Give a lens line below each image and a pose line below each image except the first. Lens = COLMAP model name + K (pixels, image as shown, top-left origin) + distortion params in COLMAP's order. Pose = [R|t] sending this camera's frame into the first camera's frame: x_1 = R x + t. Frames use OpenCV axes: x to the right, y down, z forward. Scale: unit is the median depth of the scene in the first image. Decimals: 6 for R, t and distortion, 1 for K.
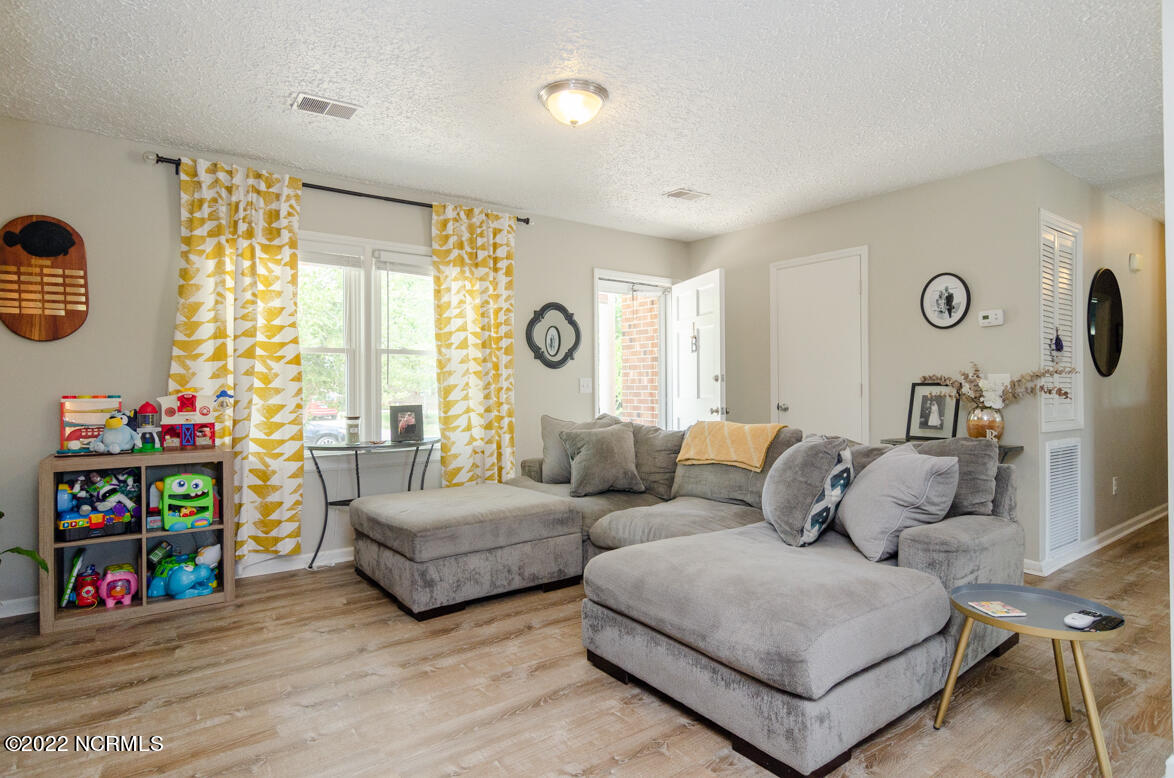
lens RADIAL K [[629.5, 0, 584.4], [0, 629.5, 384.0], [0, 0, 1]] dist [-0.005347, -0.001185]
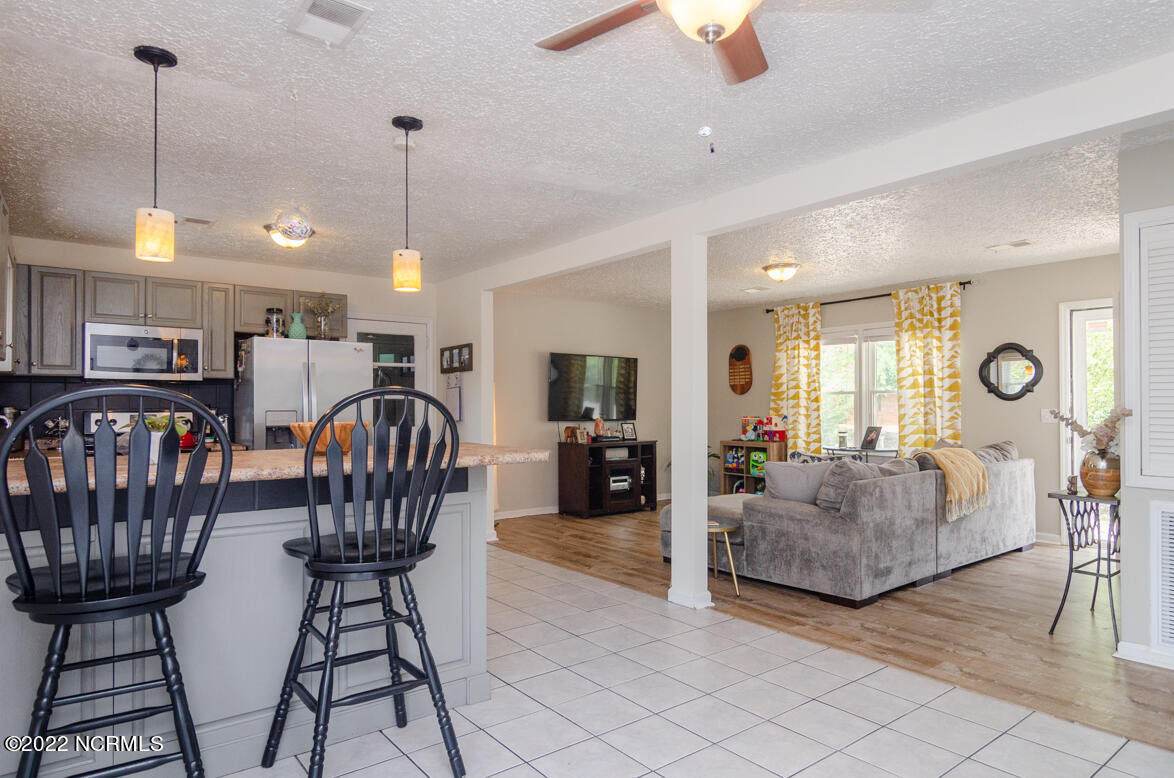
lens RADIAL K [[685.9, 0, 586.1], [0, 685.9, 399.4], [0, 0, 1]] dist [-0.002763, -0.000974]
pose [[0.024657, -0.002972, -0.999692, 1.523799], [0.006908, 0.999972, -0.002803, -0.036982], [0.999672, -0.006836, 0.024677, 0.255347]]
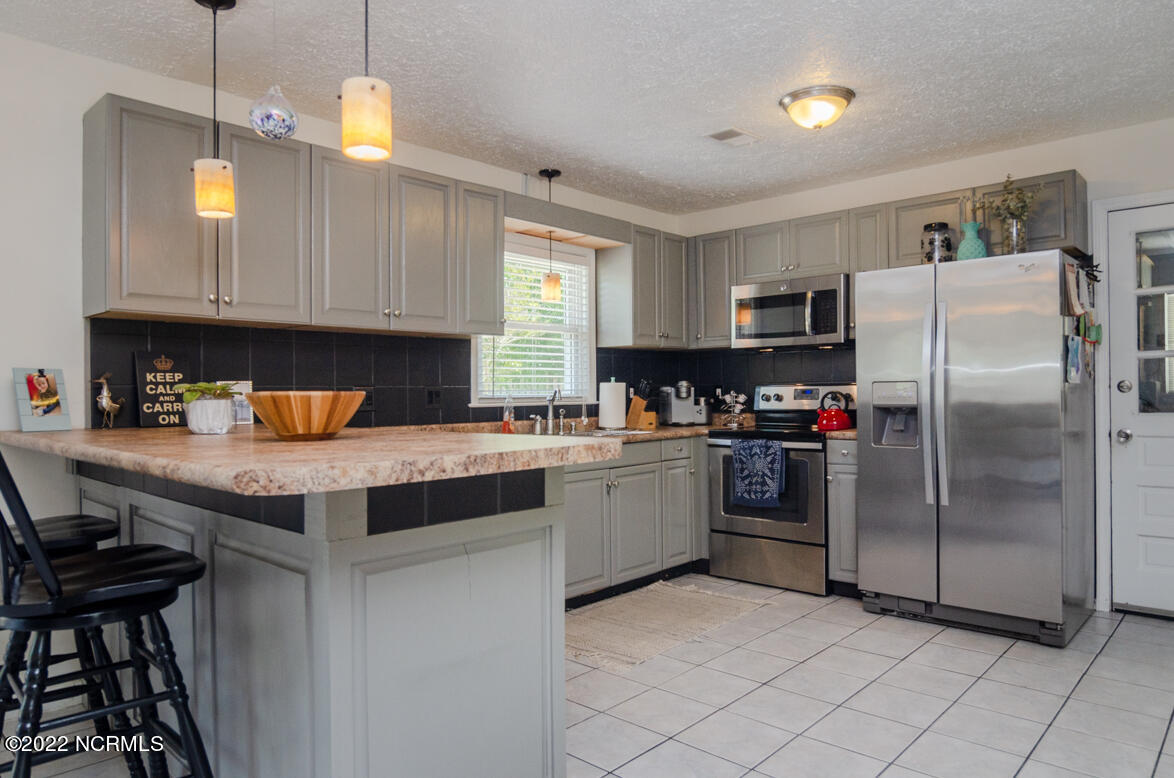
lens RADIAL K [[756.0, 0, 587.0], [0, 756.0, 389.0], [0, 0, 1]] dist [-0.003280, -0.001033]
pose [[-0.982487, 0.013817, -0.185817, 0.727323], [0.015536, 0.999849, -0.007794, -0.012216], [0.185681, -0.010545, -0.982554, 0.559038]]
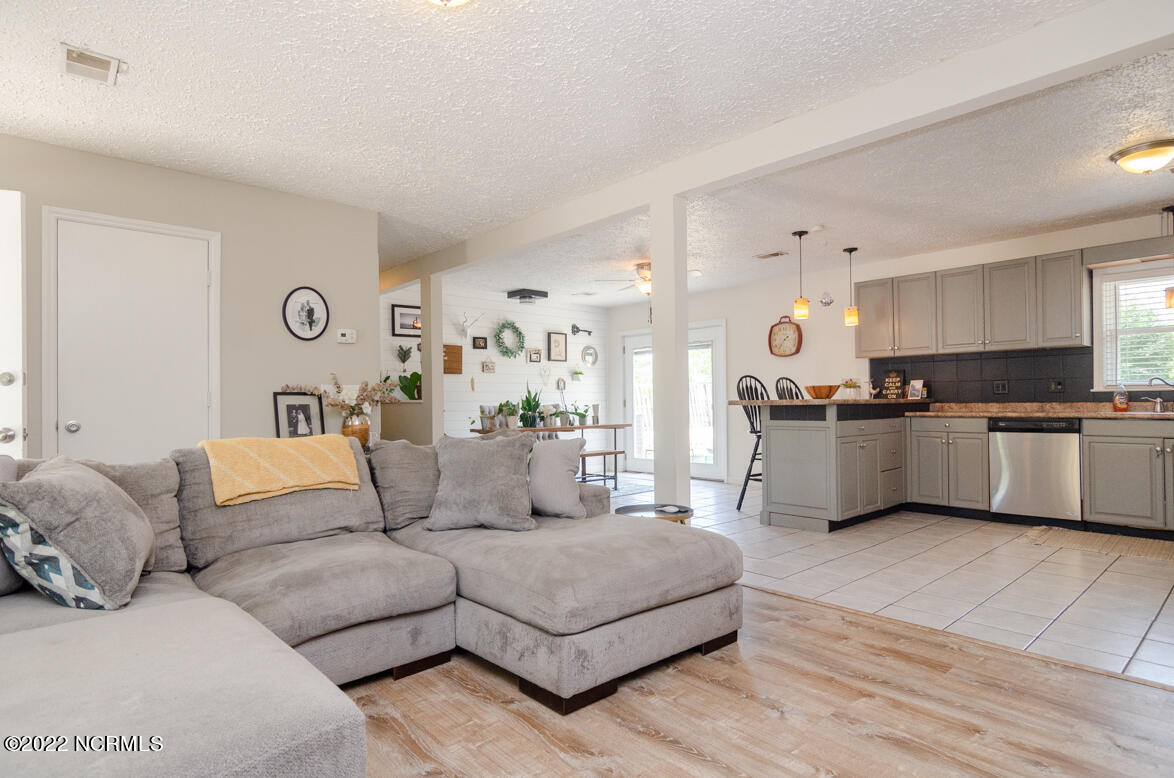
lens RADIAL K [[624.1, 0, 582.1], [0, 624.1, 396.2], [0, 0, 1]] dist [-0.002295, 0.001171]
pose [[-0.093796, 0.016564, 0.995454, -0.522108], [0.006983, 0.999848, -0.015979, 0.025504], [-0.995567, 0.005453, -0.093898, 0.676256]]
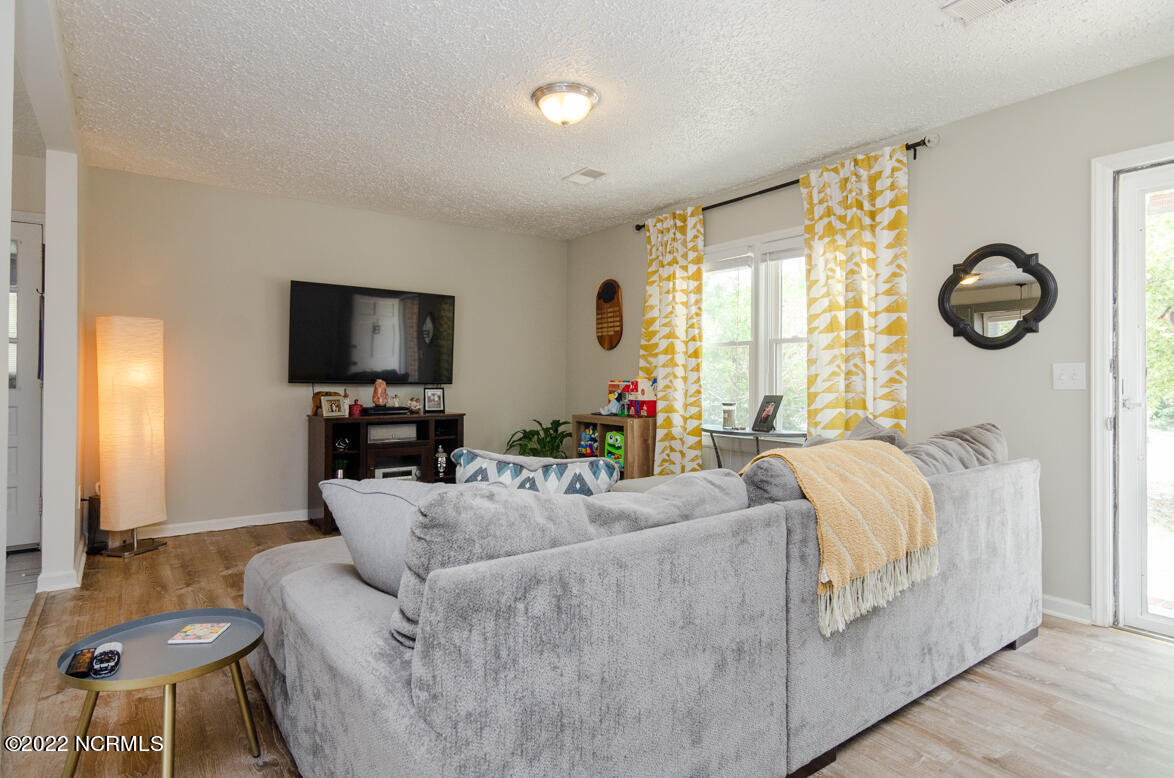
lens RADIAL K [[627.2, 0, 583.8], [0, 627.2, 374.2], [0, 0, 1]] dist [0.000546, 0.000742]
pose [[-0.006258, 0.000908, -0.999980, 0.754643], [-0.000137, 1.000000, 0.000908, 0.000200], [0.999980, 0.000143, -0.006258, 0.765598]]
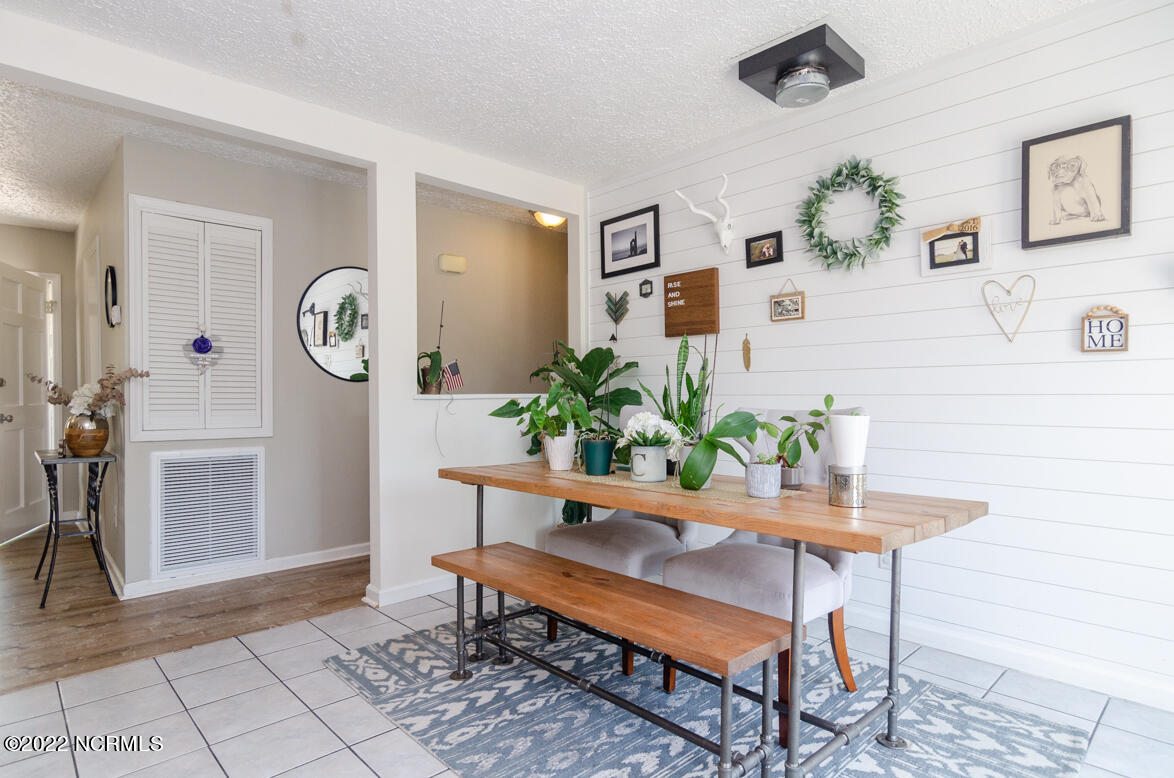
lens RADIAL K [[624.1, 0, 582.1], [0, 624.1, 396.2], [0, 0, 1]] dist [-0.002295, 0.001171]
pose [[0.993229, 0.001826, 0.116156, 1.203673], [-0.002627, 0.999974, 0.006739, 0.003728], [-0.116140, -0.006999, 0.993208, 0.029528]]
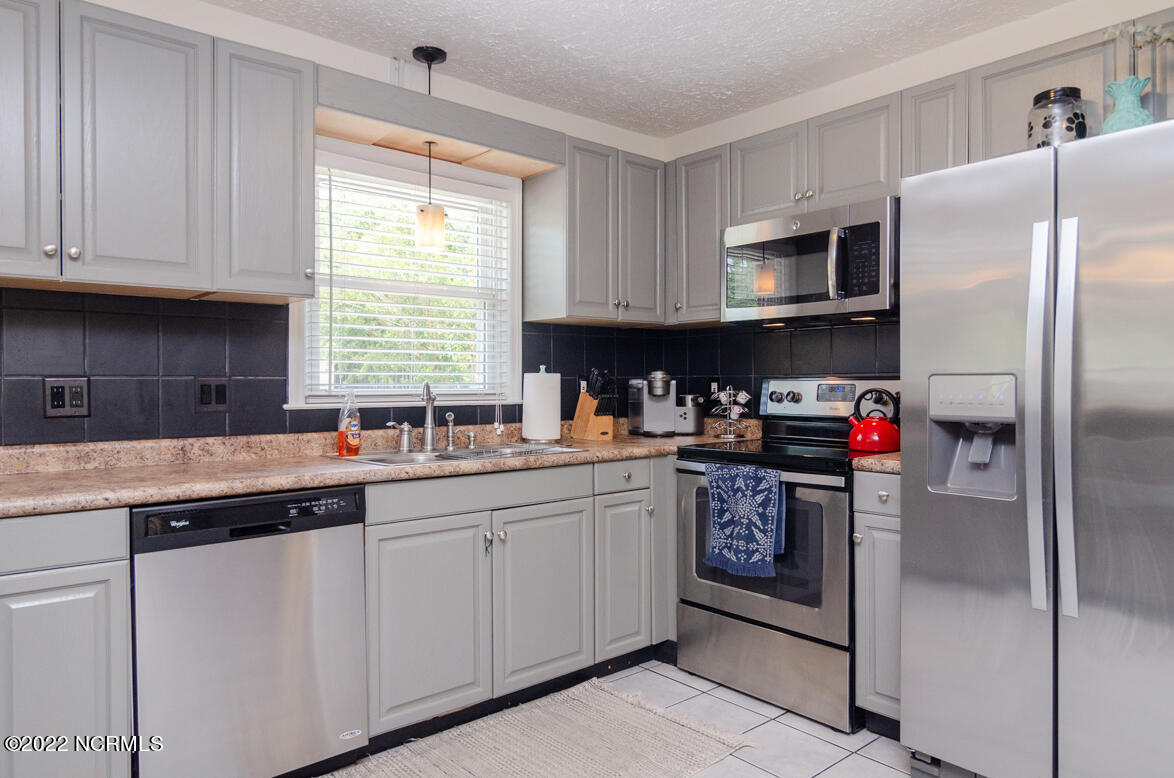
lens RADIAL K [[740.4, 0, 587.0], [0, 740.4, 389.0], [0, 0, 1]] dist [0.001772, 0.001013]
pose [[-0.997556, 0.008361, -0.069374, 0.462306], [0.008106, 0.999959, 0.003960, -0.016830], [0.069405, 0.003388, -0.997583, 0.175272]]
